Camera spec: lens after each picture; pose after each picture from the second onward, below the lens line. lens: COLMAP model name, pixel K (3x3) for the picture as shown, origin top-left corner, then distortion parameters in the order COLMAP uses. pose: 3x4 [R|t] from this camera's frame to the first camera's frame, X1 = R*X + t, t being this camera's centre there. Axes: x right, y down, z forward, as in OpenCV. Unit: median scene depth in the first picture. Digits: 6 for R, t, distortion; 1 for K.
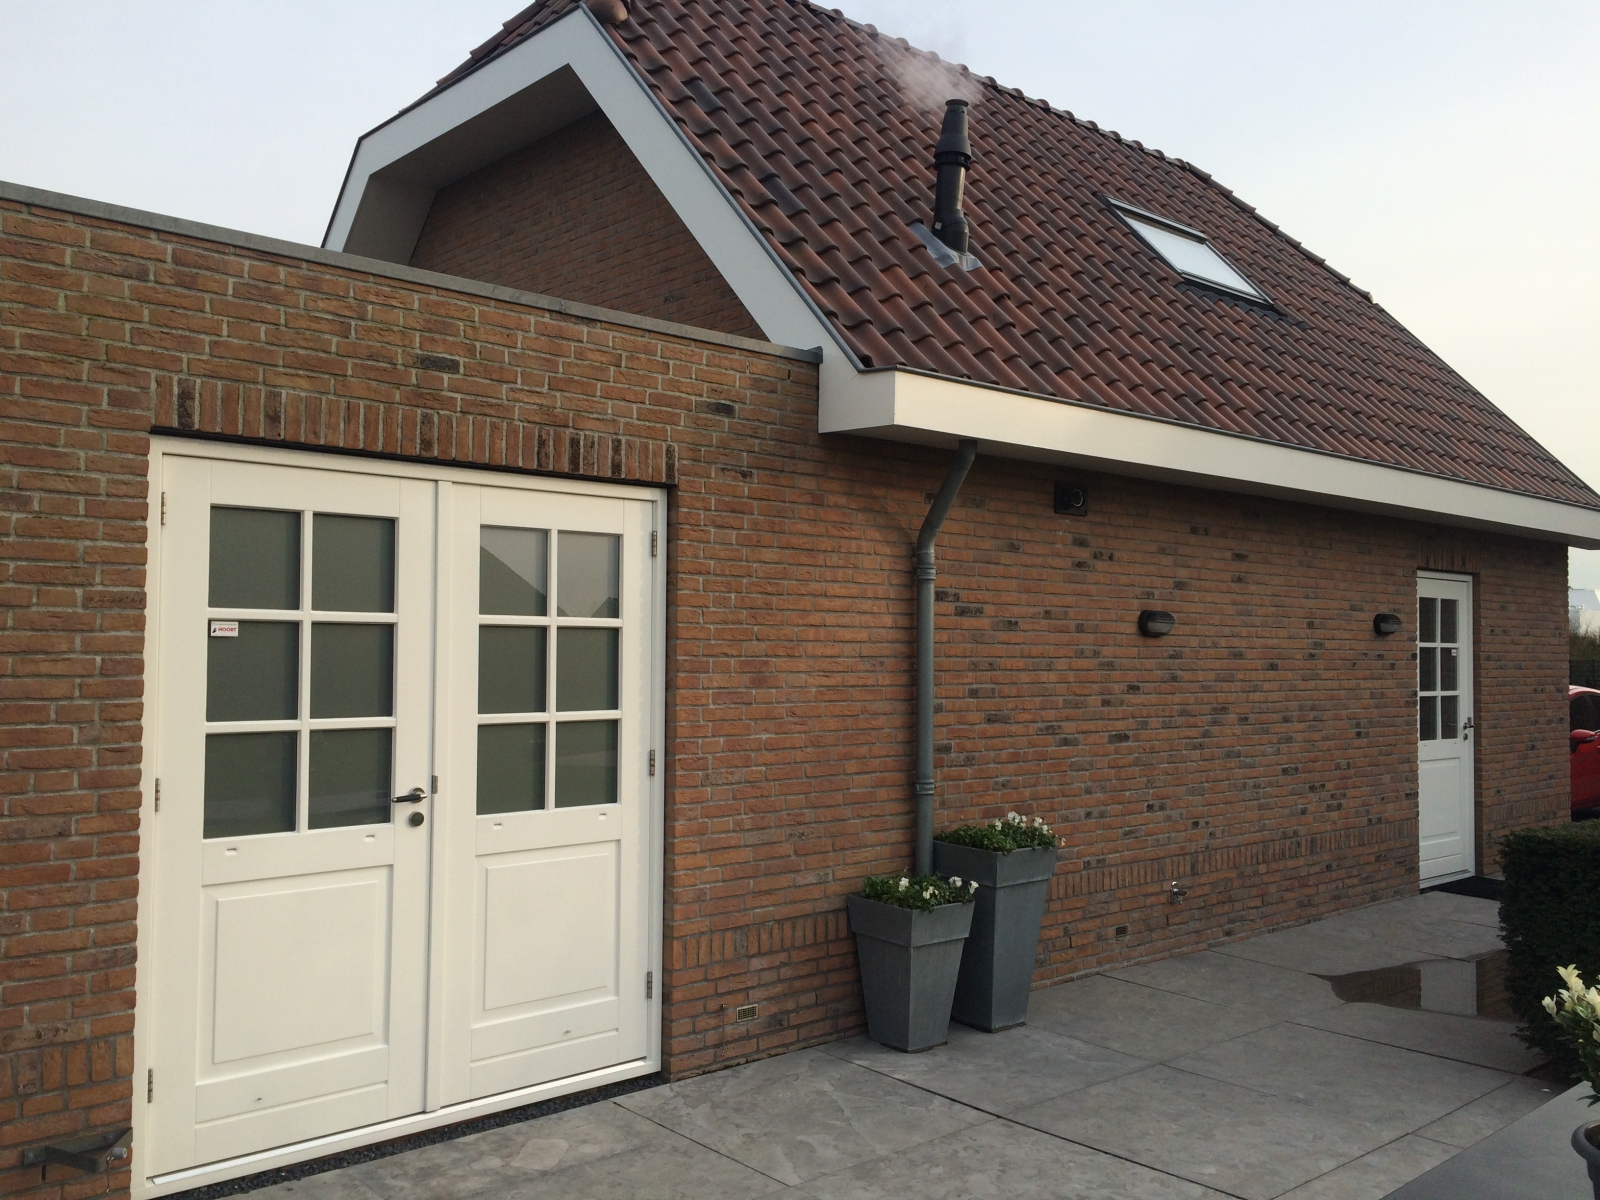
lens RADIAL K [[1355.7, 0, 785.2], [0, 1355.7, 600.3], [0, 0, 1]] dist [0.087021, -0.107580]
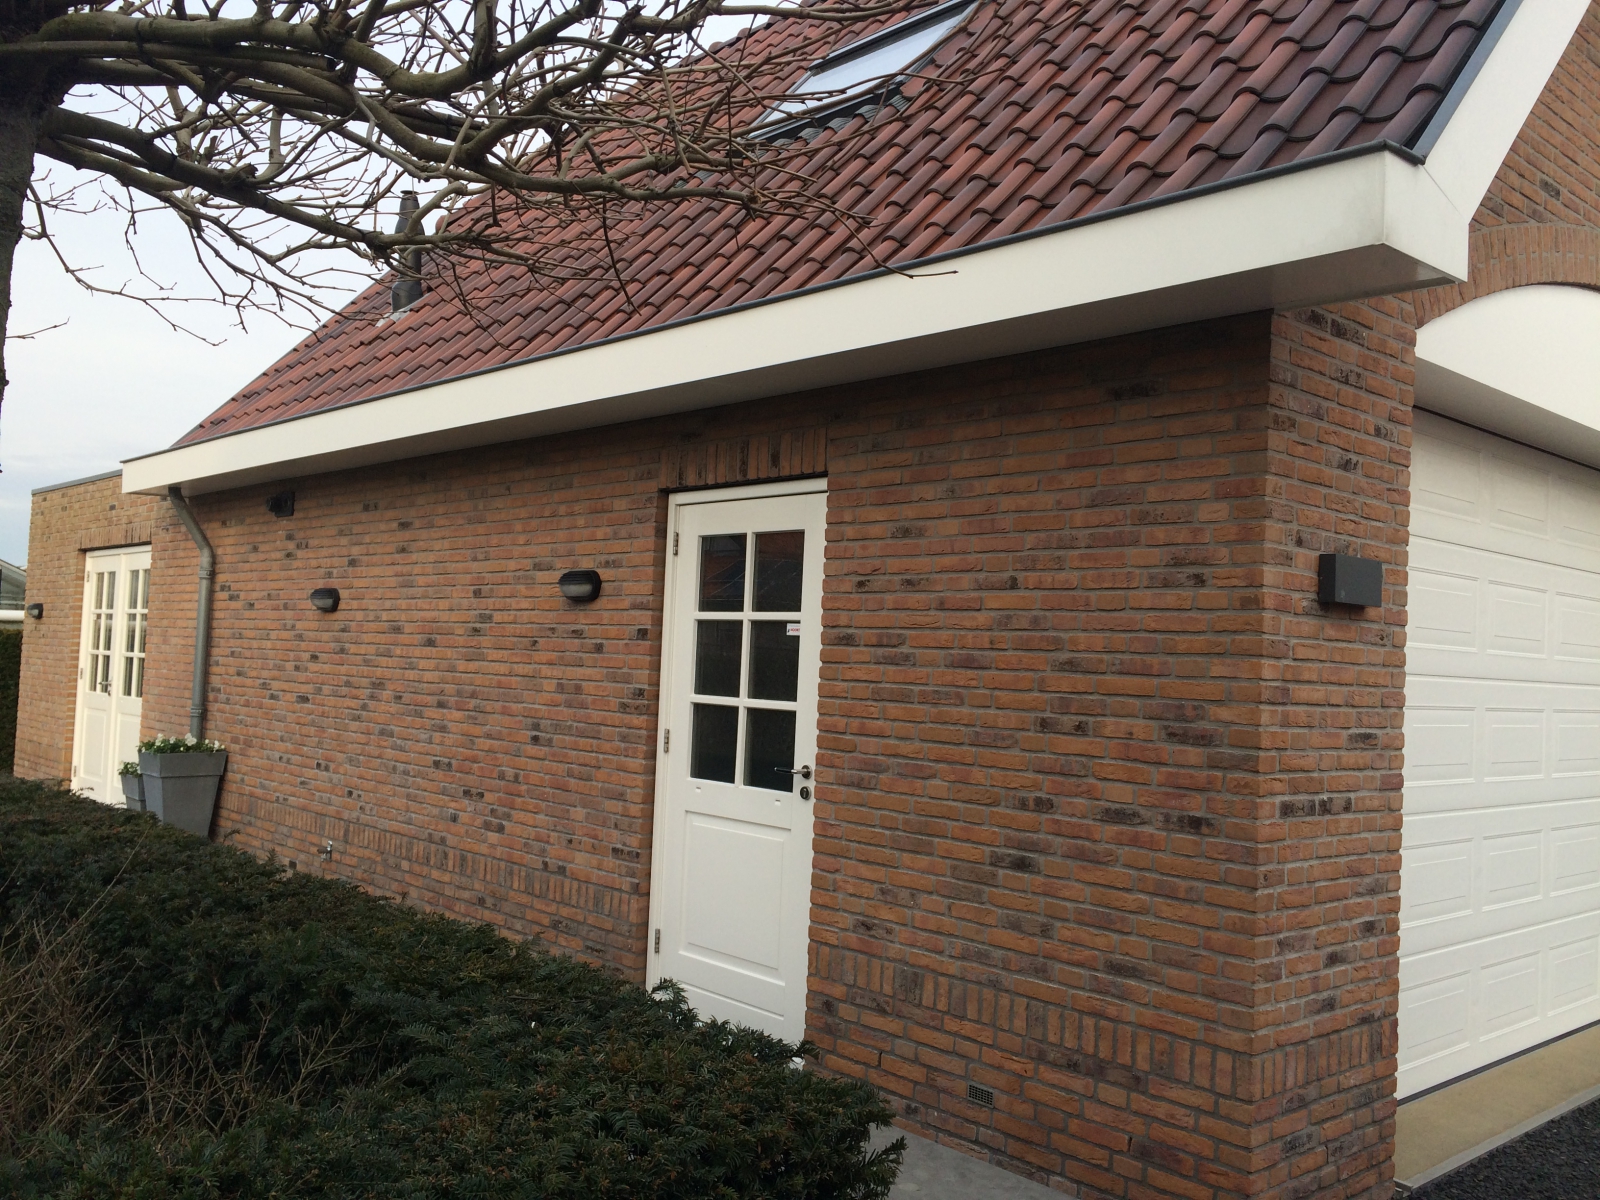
lens RADIAL K [[1355.7, 0, 785.2], [0, 1355.7, 600.3], [0, 0, 1]] dist [0.087021, -0.107580]
pose [[0.014996, -0.055039, -0.998372, 1.239112], [-0.006611, 0.998457, -0.055143, 0.068166], [0.999866, 0.007427, 0.014609, 1.214232]]
